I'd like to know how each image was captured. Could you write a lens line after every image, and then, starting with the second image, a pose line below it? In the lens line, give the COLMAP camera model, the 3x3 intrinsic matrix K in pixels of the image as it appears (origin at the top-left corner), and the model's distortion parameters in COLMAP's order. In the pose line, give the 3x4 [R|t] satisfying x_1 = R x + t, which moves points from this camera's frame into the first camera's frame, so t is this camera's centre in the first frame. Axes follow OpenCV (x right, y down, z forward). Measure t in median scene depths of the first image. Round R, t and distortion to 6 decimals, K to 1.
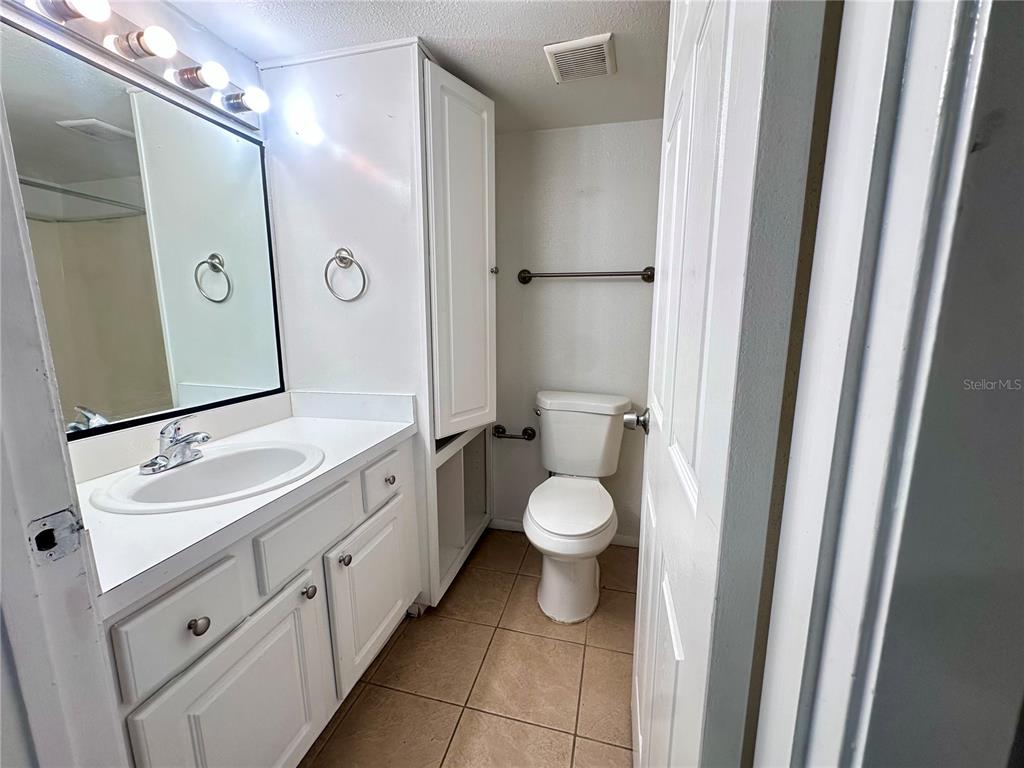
lens RADIAL K [[411.1, 0, 510.1], [0, 411.1, 384.8], [0, 0, 1]] dist [-0.002055, 0.000646]
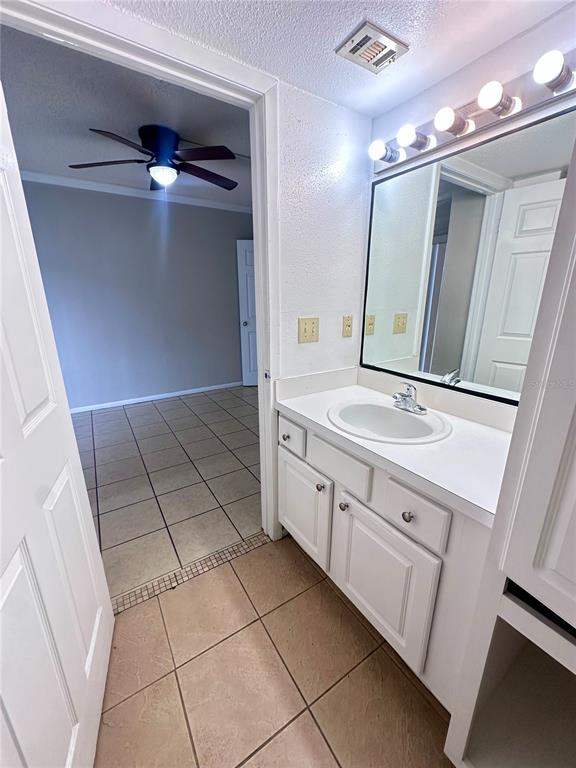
lens RADIAL K [[308.3, 0, 292.4], [0, 308.3, 385.4], [0, 0, 1]] dist [-0.002055, 0.000646]
pose [[-0.677812, 0.202310, -0.706853, 0.334337], [-0.118924, 0.918570, 0.376944, -0.286138], [0.725553, 0.339559, -0.598558, 1.274994]]
